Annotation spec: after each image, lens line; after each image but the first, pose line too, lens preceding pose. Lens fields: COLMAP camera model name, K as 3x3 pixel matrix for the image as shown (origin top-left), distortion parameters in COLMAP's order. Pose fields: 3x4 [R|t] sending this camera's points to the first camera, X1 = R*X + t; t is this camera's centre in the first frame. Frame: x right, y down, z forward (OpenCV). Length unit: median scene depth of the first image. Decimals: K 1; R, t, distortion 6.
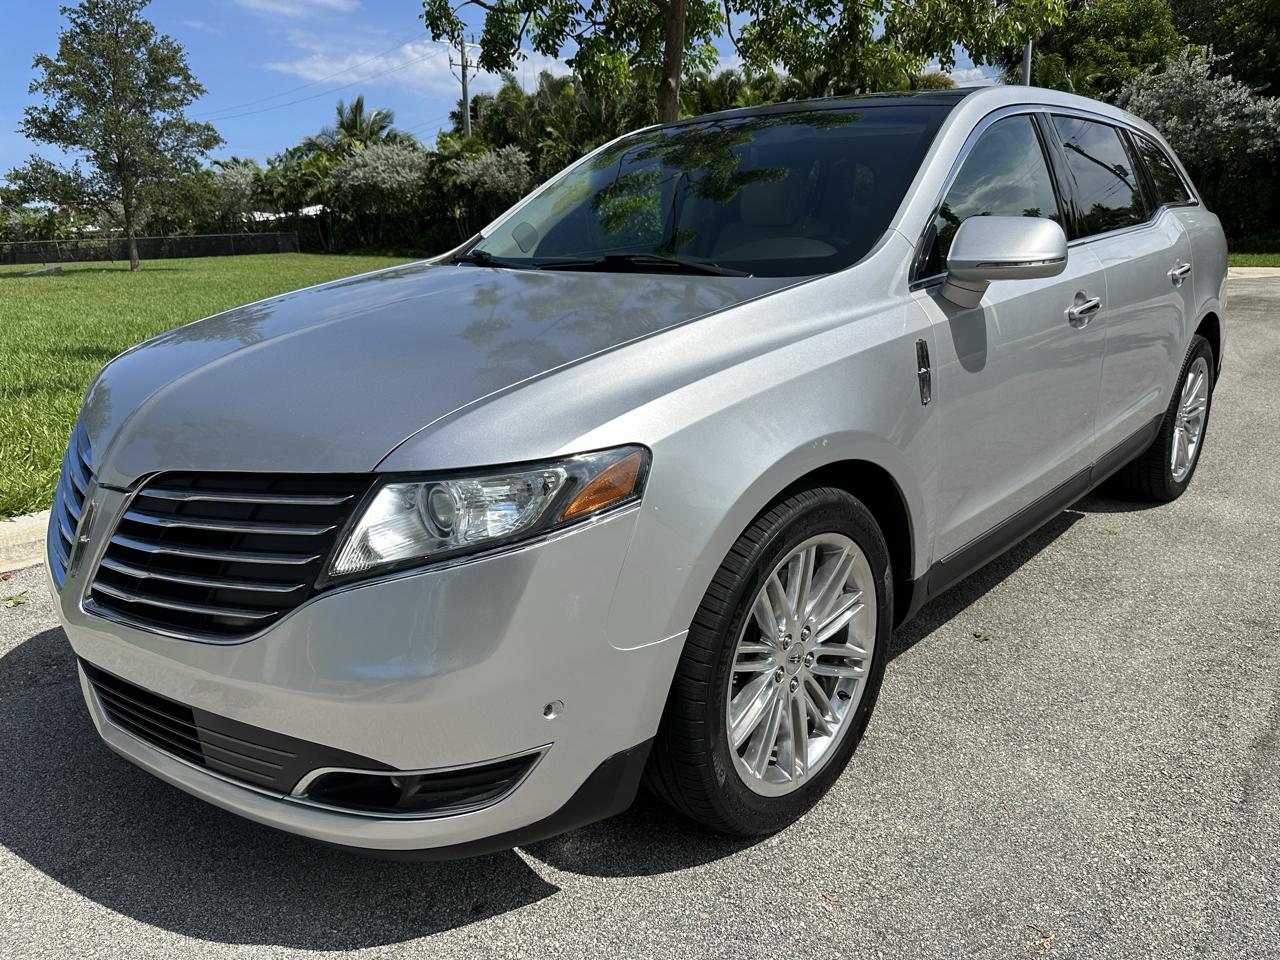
lens RADIAL K [[913.7, 0, 641.2], [0, 913.7, 475.7], [0, 0, 1]] dist [0.010376, -0.020013]
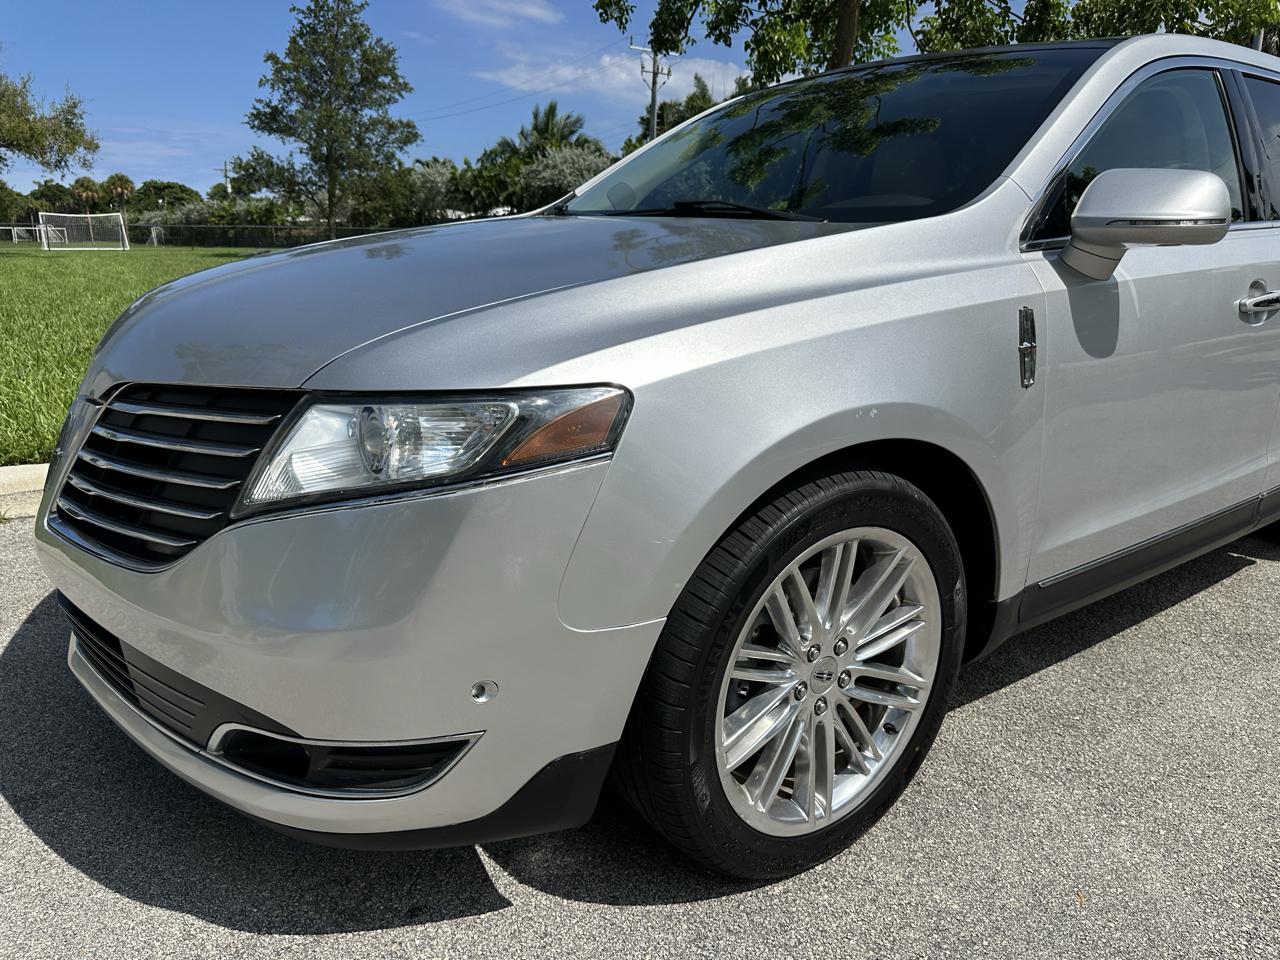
lens RADIAL K [[916.0, 0, 648.9], [0, 916.0, 478.9], [0, 0, 1]] dist [-0.002181, -0.006604]
pose [[0.982513, 0.089492, -0.163276, 0.125088], [-0.090912, 0.995858, -0.001231, 0.036153], [0.162490, 0.016053, 0.986580, 0.142140]]
